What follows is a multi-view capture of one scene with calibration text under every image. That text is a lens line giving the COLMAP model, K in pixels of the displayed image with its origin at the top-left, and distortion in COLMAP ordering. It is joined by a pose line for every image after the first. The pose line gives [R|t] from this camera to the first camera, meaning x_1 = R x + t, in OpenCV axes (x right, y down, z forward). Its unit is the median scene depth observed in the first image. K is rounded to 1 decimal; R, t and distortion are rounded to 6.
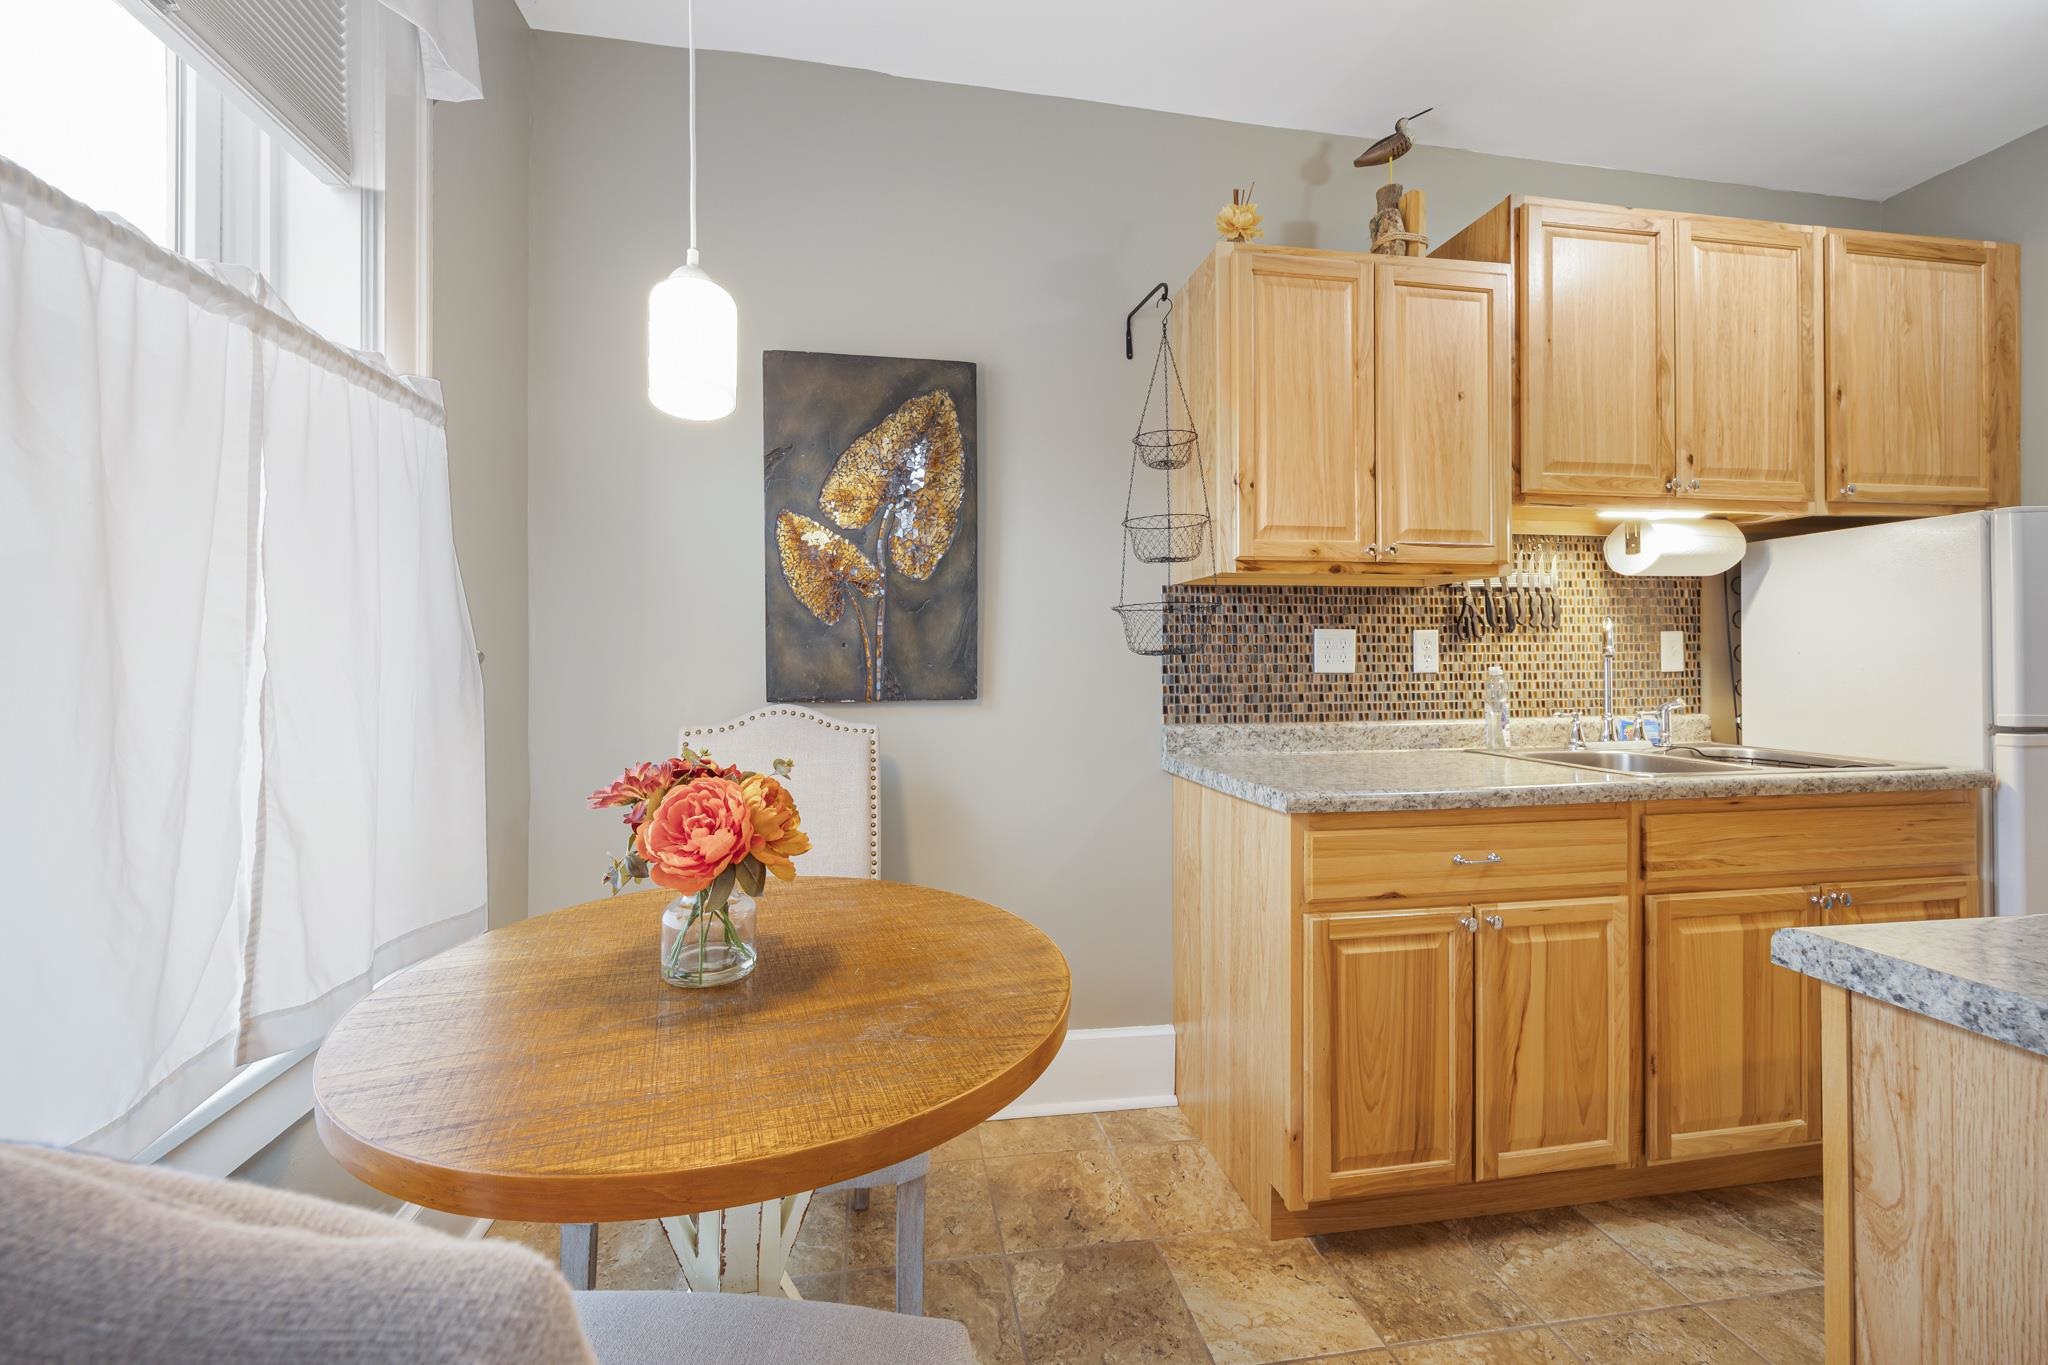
lens RADIAL K [[811.9, 0, 1005.7], [0, 811.9, 658.6], [0, 0, 1]] dist [0.001022, 0.000179]
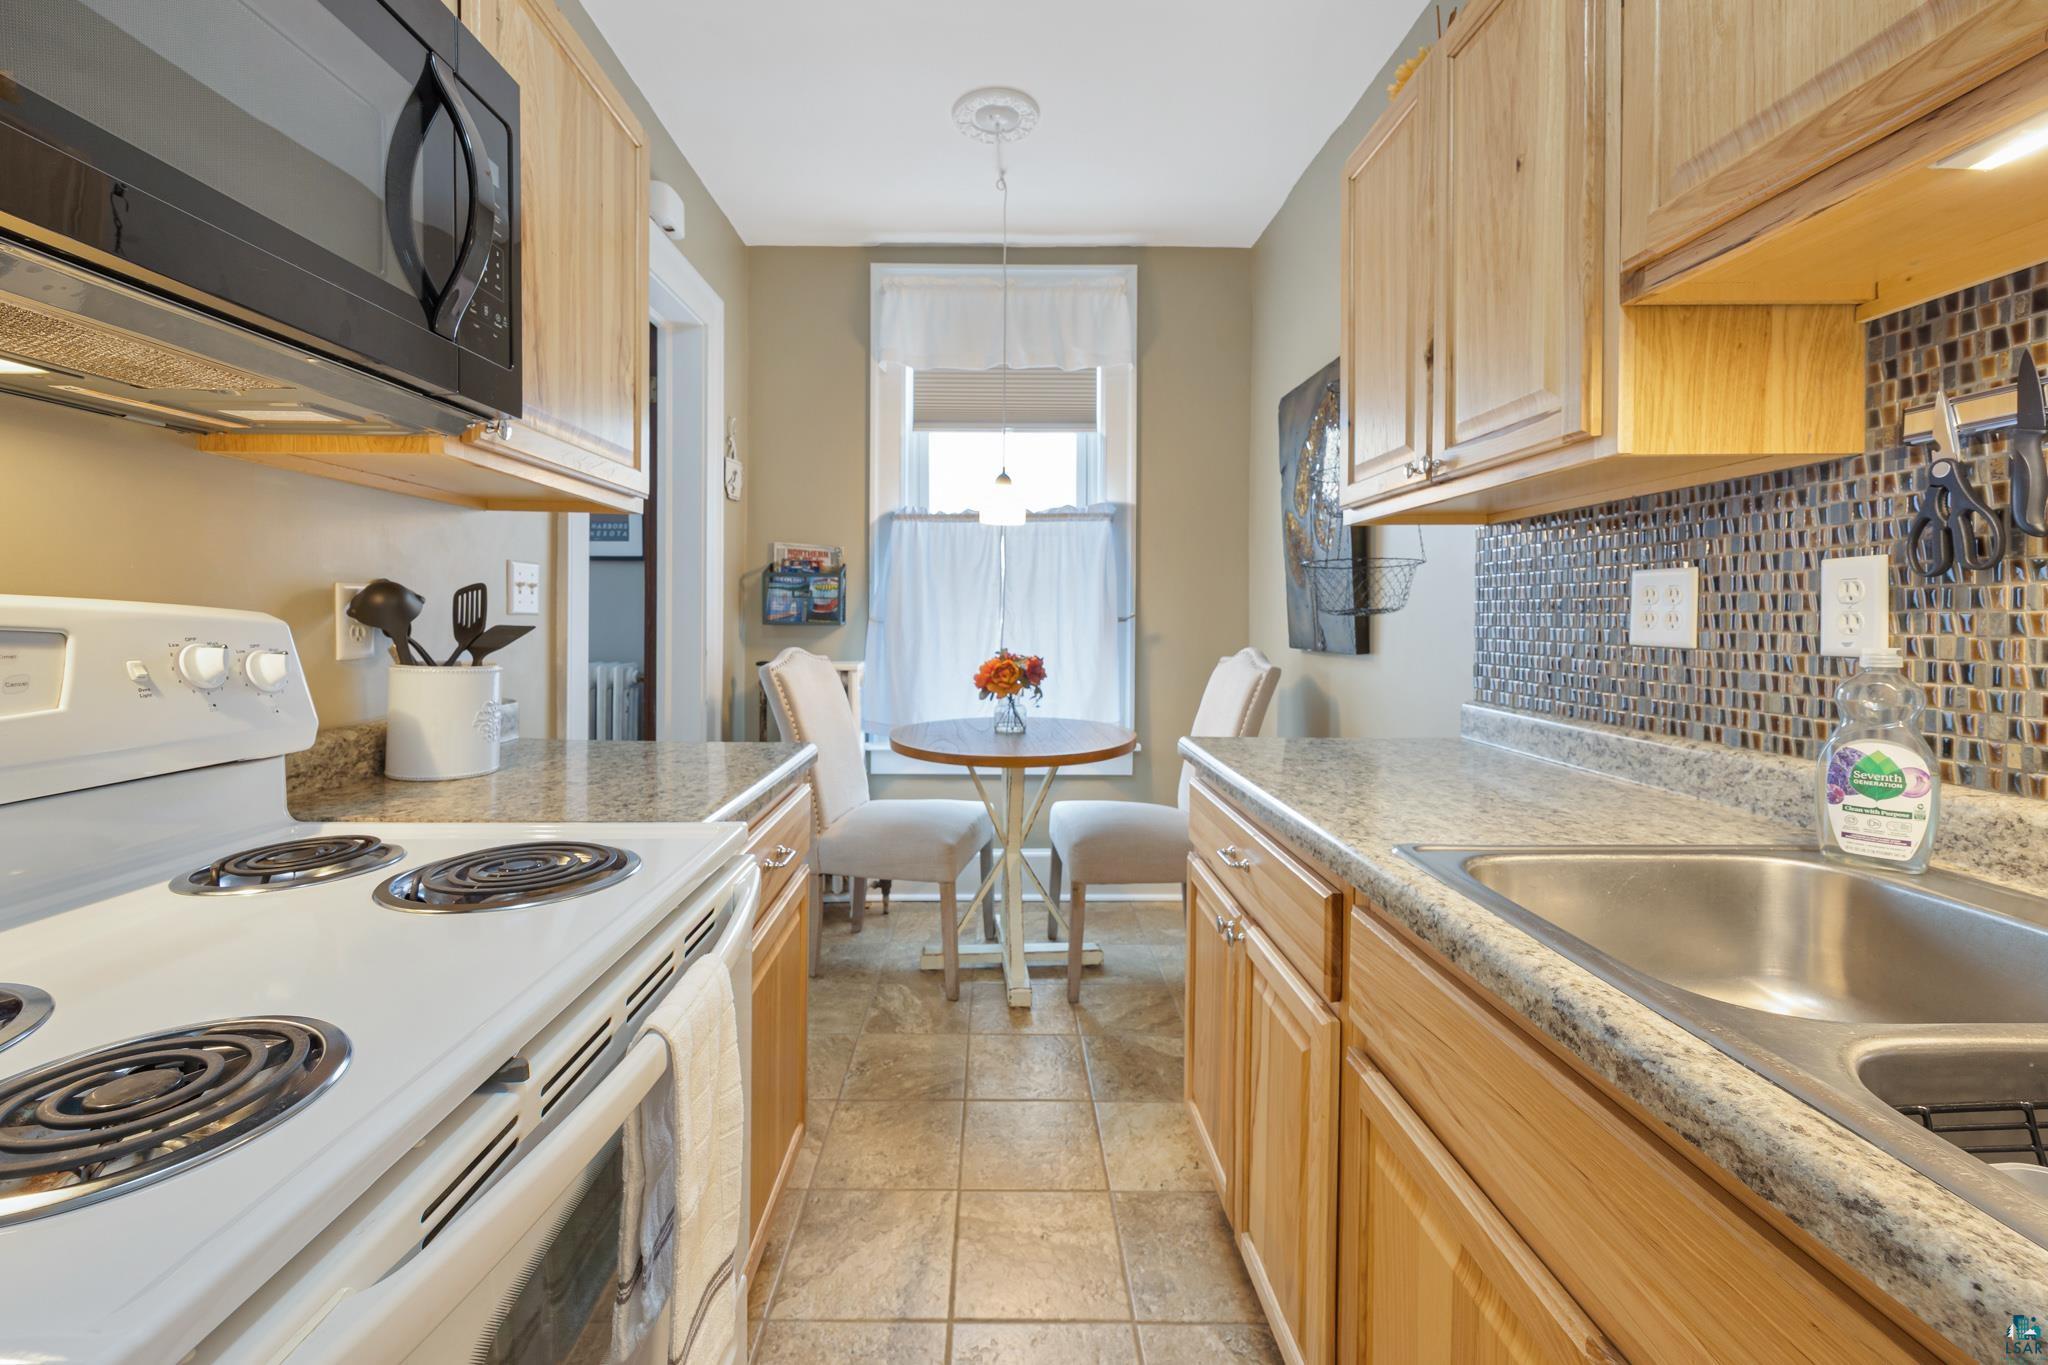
lens RADIAL K [[827.7, 0, 1016.3], [0, 827.7, 614.4], [0, 0, 1]] dist [0.000499, 0.000055]
pose [[-0.152706, 0.003604, -0.988265, 1.020281], [0.004143, 0.999987, 0.003006, -0.008249], [0.988263, -0.003635, -0.152719, 0.635785]]
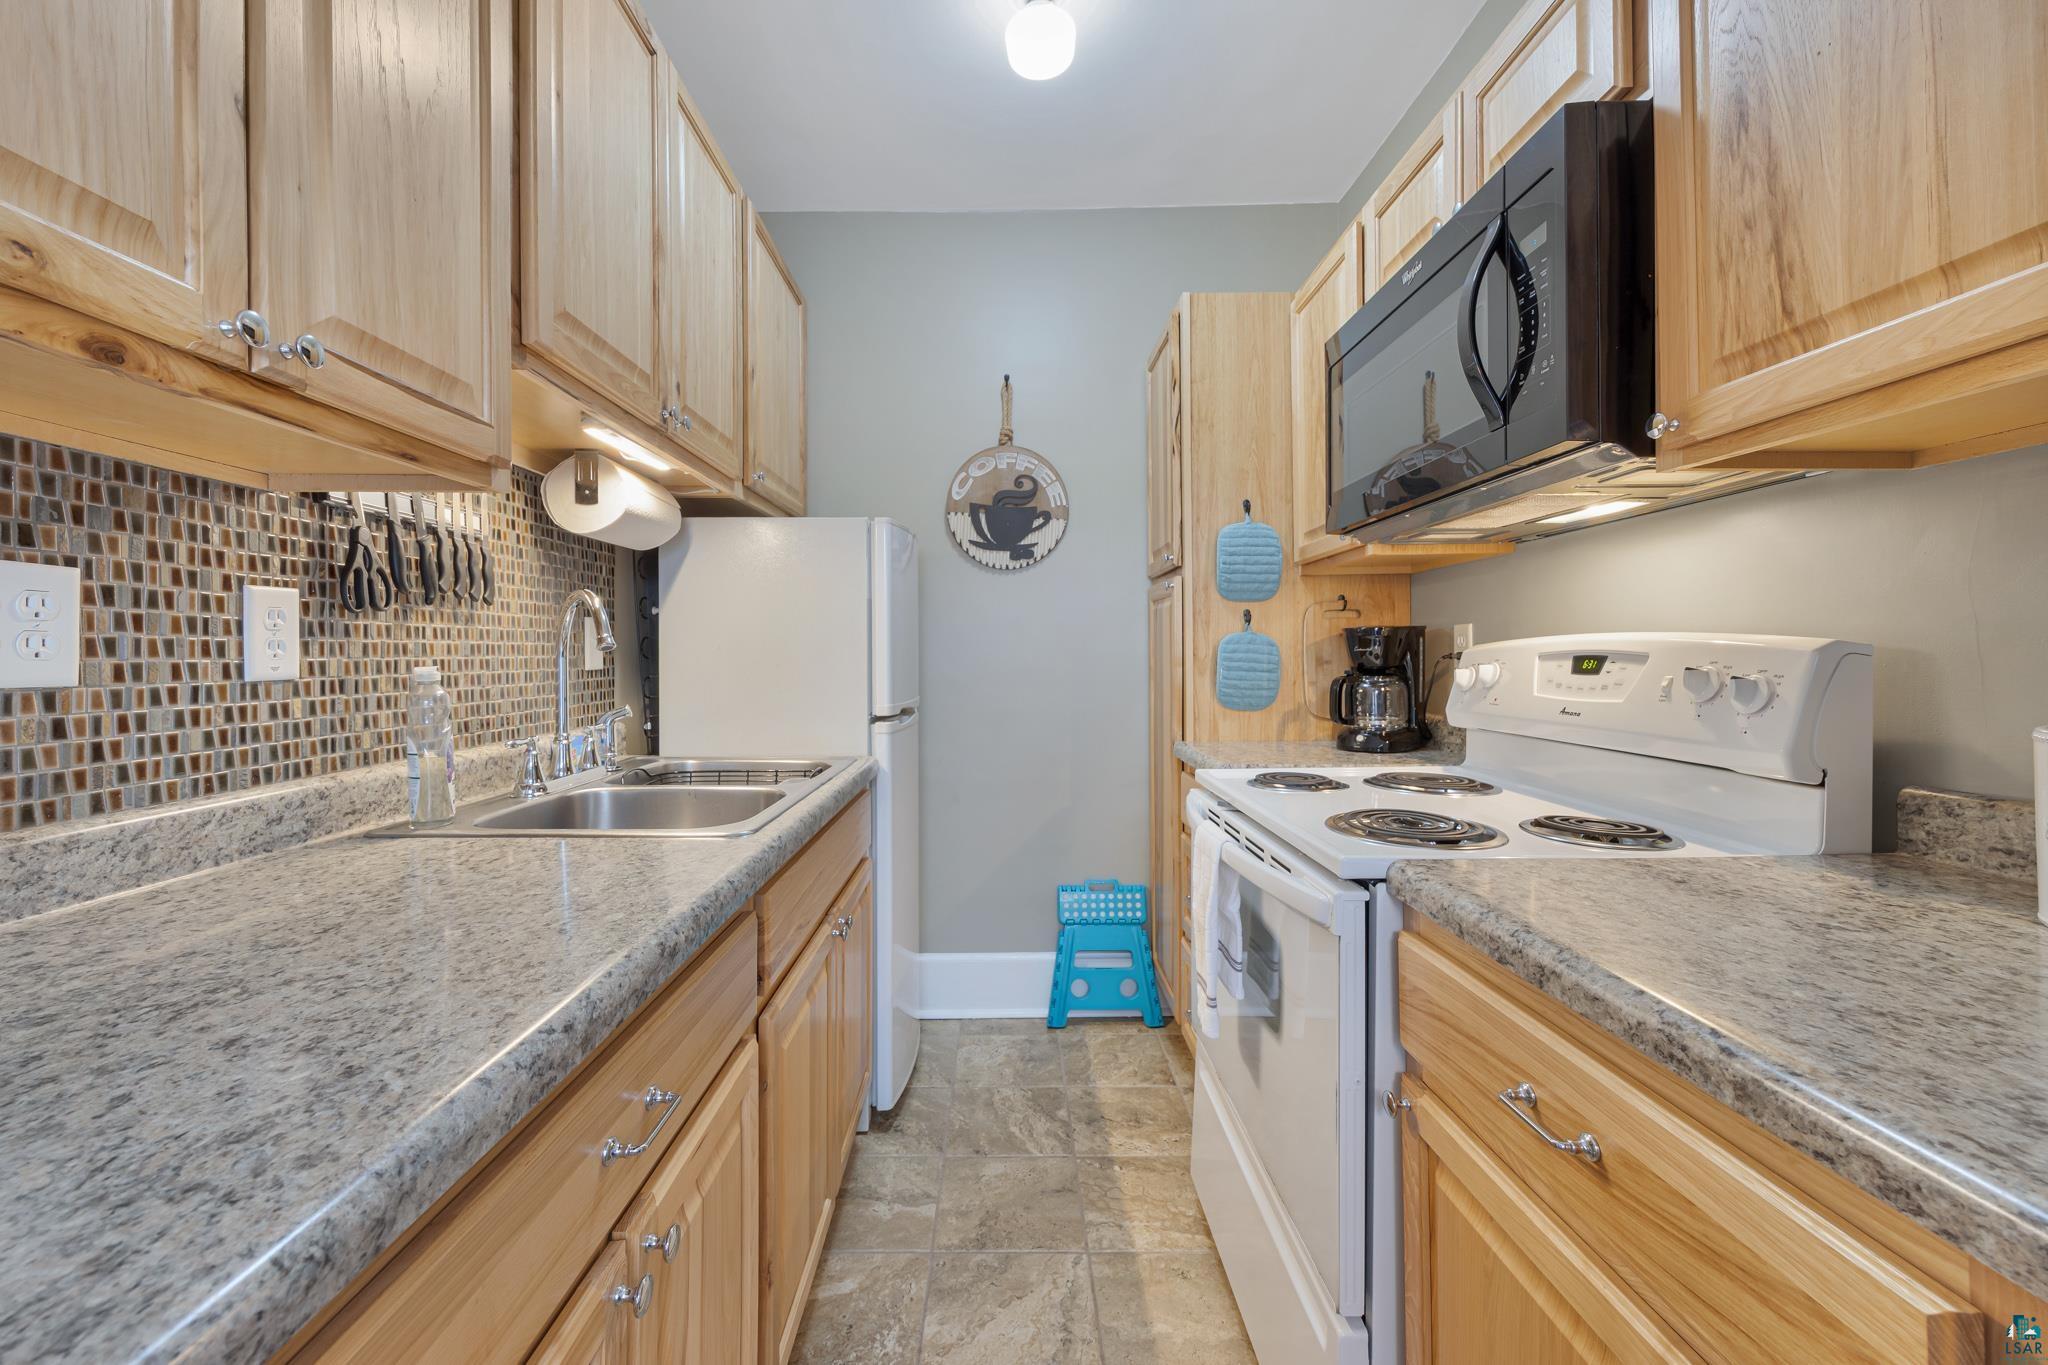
lens RADIAL K [[811.9, 0, 1005.7], [0, 811.9, 658.6], [0, 0, 1]] dist [0.001022, 0.000179]
pose [[0.168570, -0.000673, 0.985689, 0.138450], [-0.004146, 0.999990, 0.001392, 0.002681], [-0.985681, -0.004321, 0.168566, 0.520542]]
